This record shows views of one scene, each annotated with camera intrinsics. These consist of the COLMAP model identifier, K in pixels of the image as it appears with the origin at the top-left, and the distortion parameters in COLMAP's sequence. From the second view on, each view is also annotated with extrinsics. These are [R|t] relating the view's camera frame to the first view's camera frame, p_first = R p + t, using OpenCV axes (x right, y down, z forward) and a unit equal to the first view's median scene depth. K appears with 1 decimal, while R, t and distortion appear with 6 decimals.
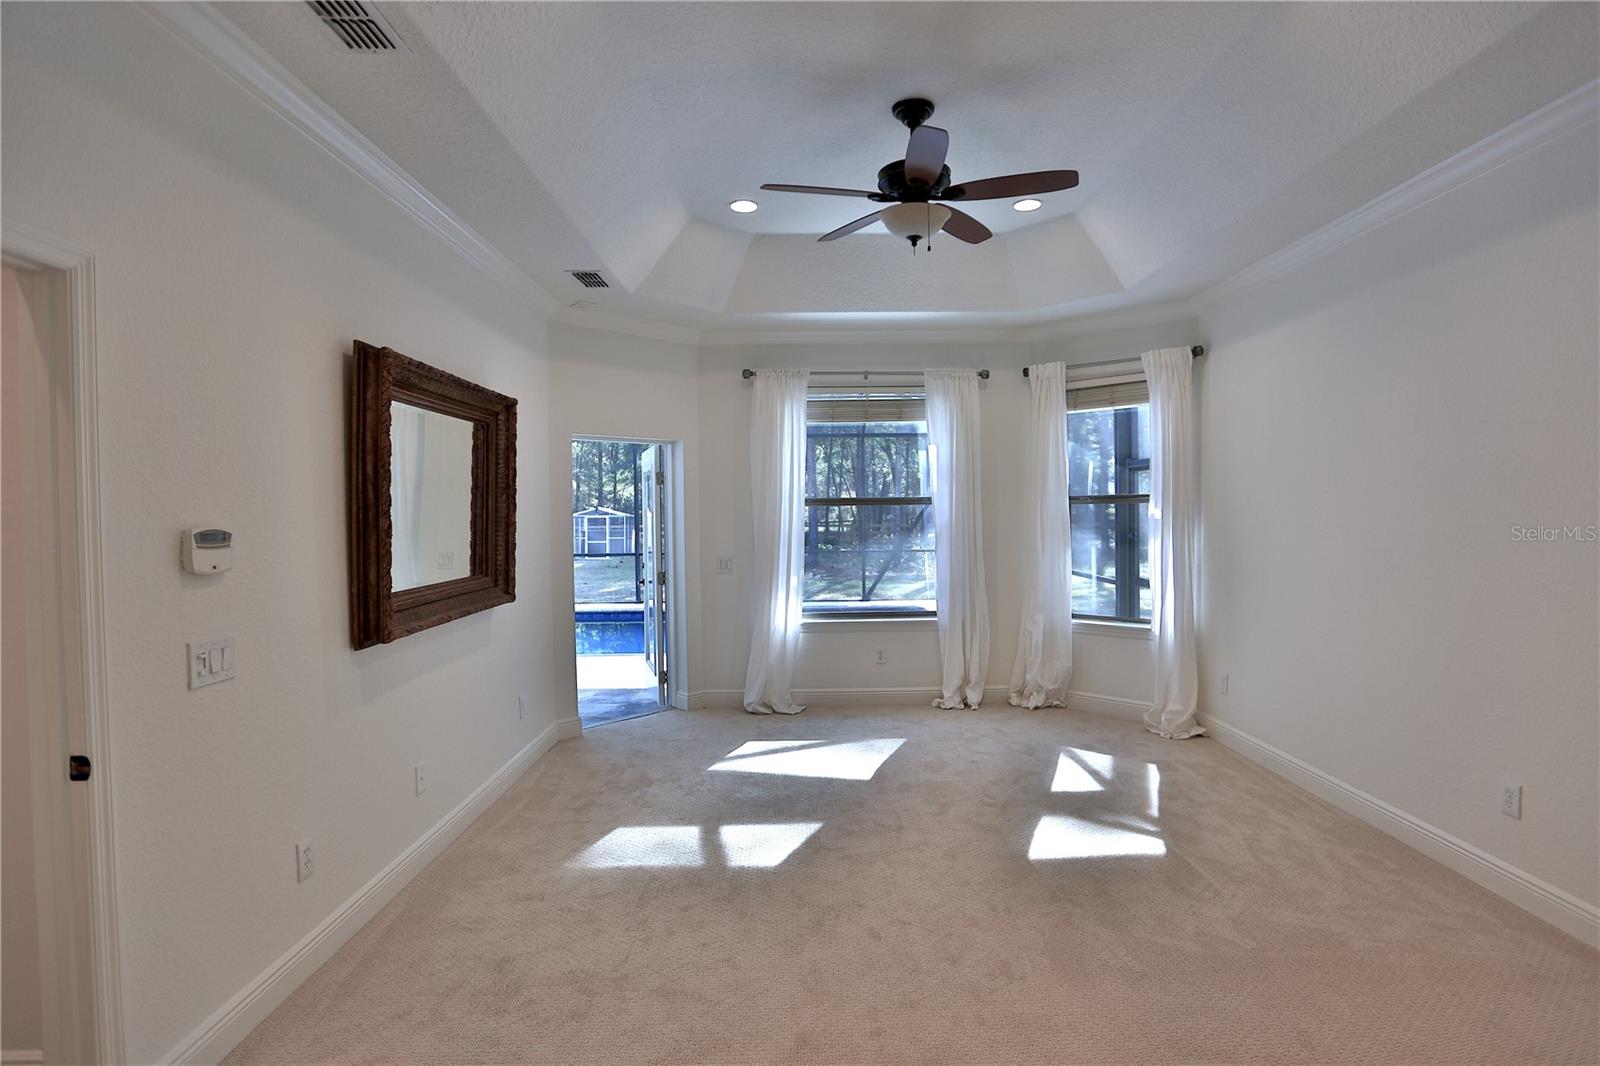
lens RADIAL K [[779.0, 0, 801.6], [0, 779.0, 532.8], [0, 0, 1]] dist [-0.040748, 0.012546]
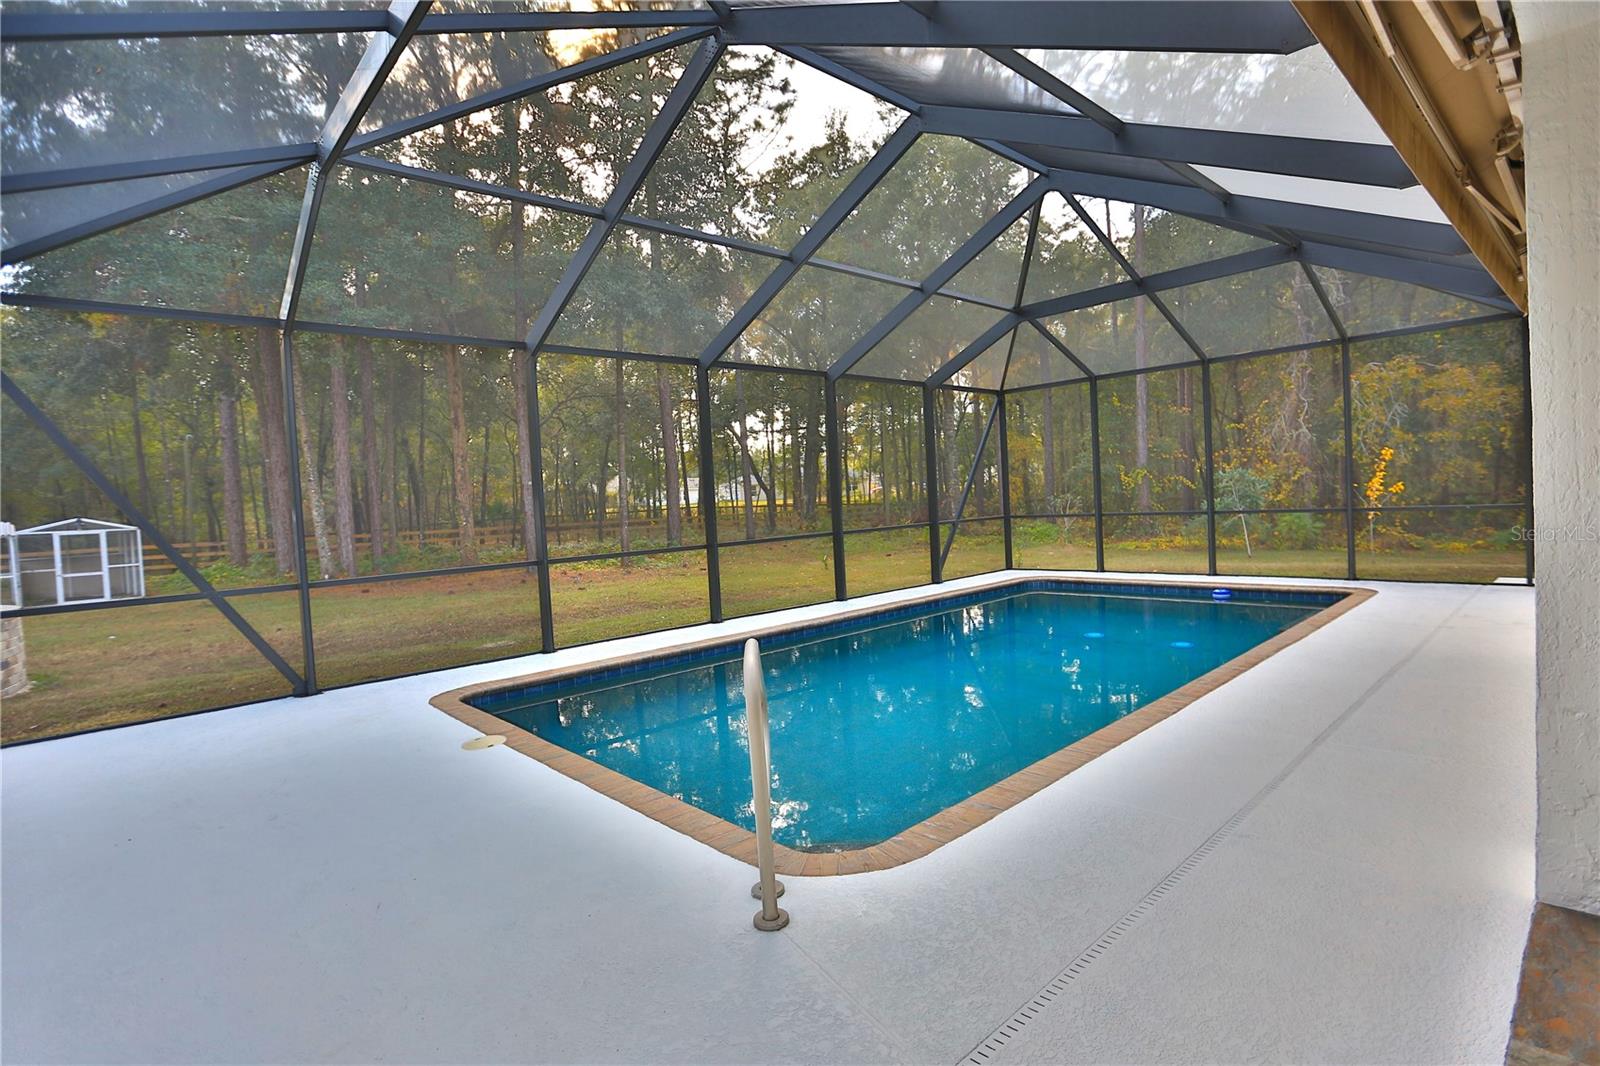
lens RADIAL K [[779.0, 0, 811.2], [0, 779.0, 525.9], [0, 0, 1]] dist [-0.040748, 0.012546]
pose [[0.735649, -0.057757, 0.674896, -0.241940], [0.066168, 0.997720, 0.013261, 0.003606], [-0.674123, 0.034901, 0.737794, 0.175388]]
